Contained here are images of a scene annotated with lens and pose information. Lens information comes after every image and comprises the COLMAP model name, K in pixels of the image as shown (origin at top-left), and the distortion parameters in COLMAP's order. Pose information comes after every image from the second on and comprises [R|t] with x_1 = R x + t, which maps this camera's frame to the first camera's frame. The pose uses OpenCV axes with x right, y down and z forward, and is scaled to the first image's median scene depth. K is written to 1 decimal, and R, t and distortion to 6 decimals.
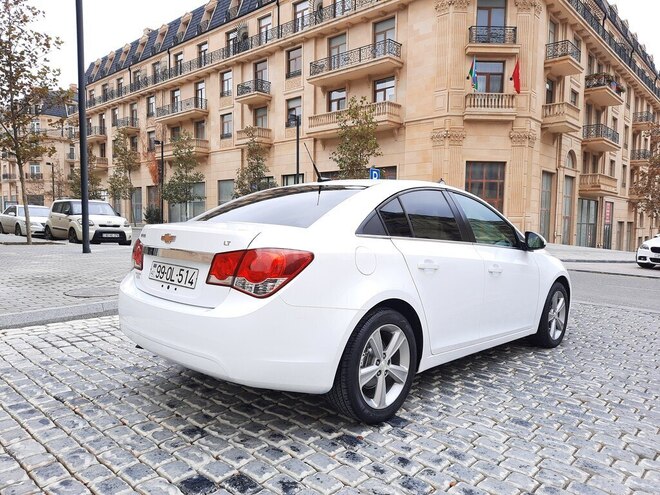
lens RADIAL K [[478.3, 0, 328.2], [0, 478.3, 248.9], [0, 0, 1]] dist [0.049753, -0.039830]
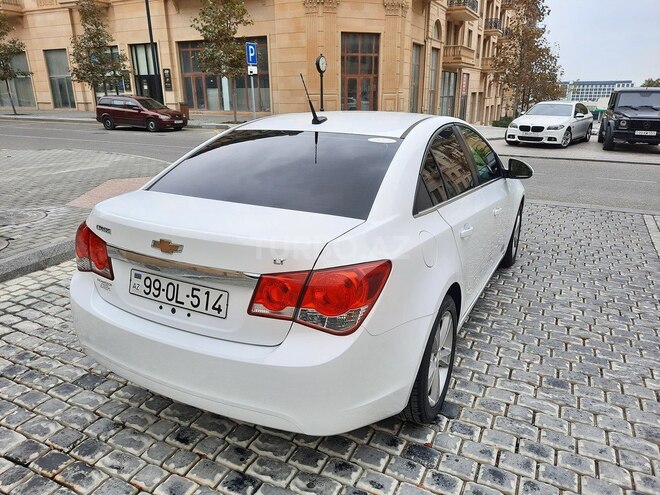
lens RADIAL K [[480.6, 0, 328.6], [0, 480.6, 249.5], [0, 0, 1]] dist [0.038298, -0.029464]
pose [[0.959415, -0.108509, 0.260286, -0.023116], [0.038904, 0.965110, 0.258938, -0.014964], [-0.279302, -0.238303, 0.930163, 0.022985]]
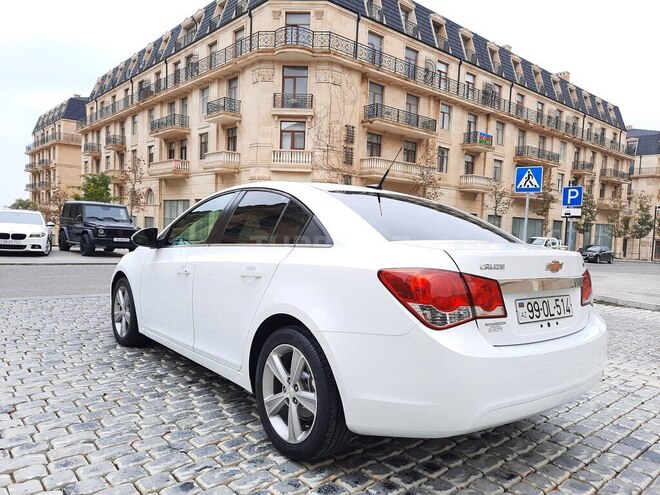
lens RADIAL K [[478.3, 0, 328.2], [0, 478.3, 248.9], [0, 0, 1]] dist [0.049753, -0.039830]
pose [[0.114042, -0.060544, 0.991629, -0.096594], [0.015369, 0.998129, 0.059173, -0.008644], [-0.993357, 0.008492, 0.114759, 0.103188]]
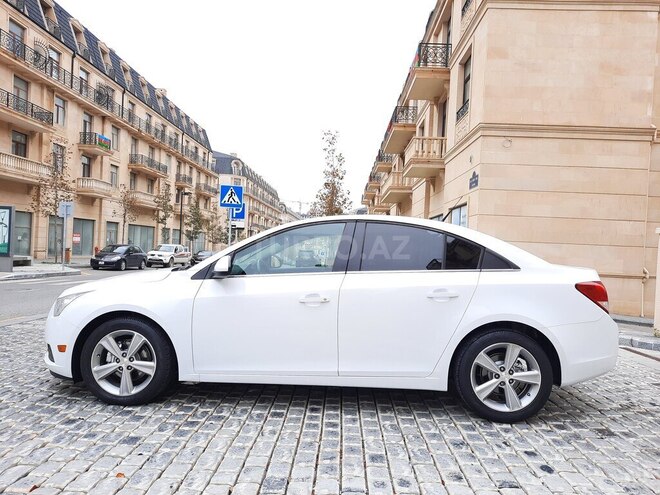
lens RADIAL K [[480.6, 0, 328.6], [0, 480.6, 249.5], [0, 0, 1]] dist [0.038298, -0.029464]
pose [[-0.659242, -0.045321, 0.750564, -0.077816], [-0.008752, 0.998577, 0.052609, -0.014574], [-0.751880, 0.028112, -0.658700, 0.210414]]
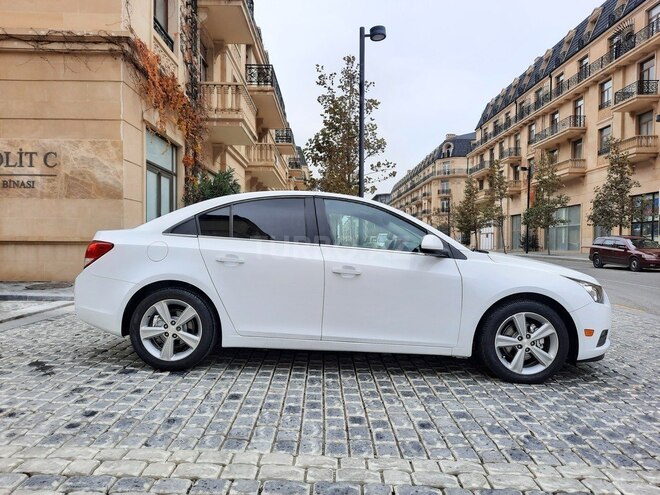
lens RADIAL K [[478.3, 0, 328.2], [0, 478.3, 248.9], [0, 0, 1]] dist [0.049753, -0.039830]
pose [[0.685405, -0.001069, -0.728162, 0.114355], [-0.042104, 0.998268, -0.041097, 0.004274], [0.726944, 0.058827, 0.684172, 0.030914]]
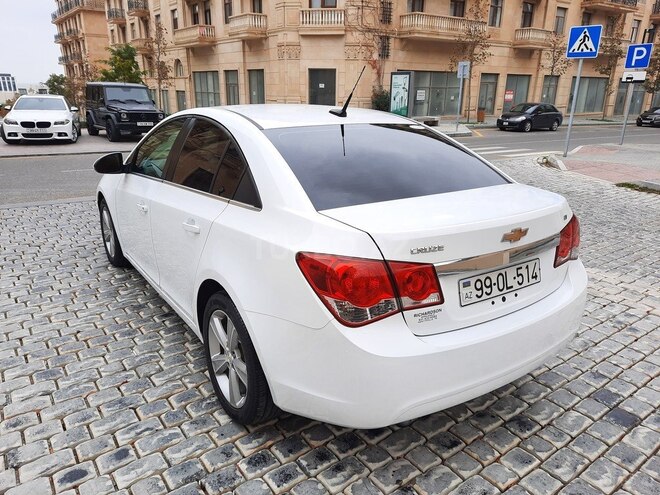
lens RADIAL K [[480.6, 0, 328.6], [0, 480.6, 249.5], [0, 0, 1]] dist [0.038298, -0.029464]
pose [[0.197325, -0.323566, 0.925401, -0.083861], [0.048905, 0.946035, 0.320353, -0.019398], [-0.979117, -0.017957, 0.202501, 0.089508]]
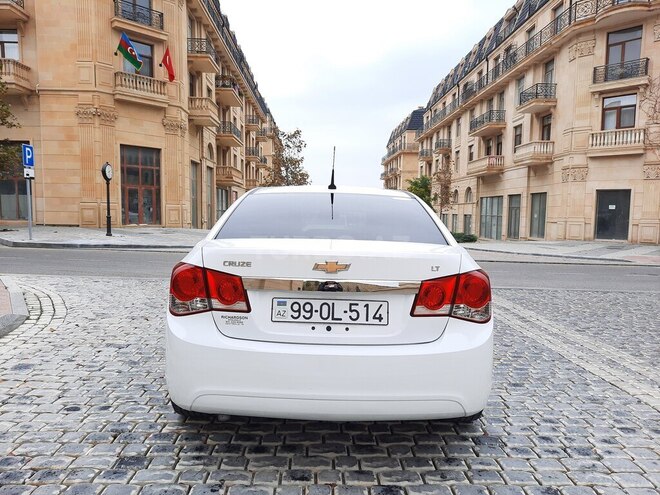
lens RADIAL K [[478.3, 0, 328.2], [0, 478.3, 248.9], [0, 0, 1]] dist [0.049753, -0.039830]
pose [[0.718164, -0.059458, 0.693329, -0.069765], [0.037238, 0.998199, 0.047031, -0.007000], [-0.694877, -0.007957, 0.719085, 0.035235]]
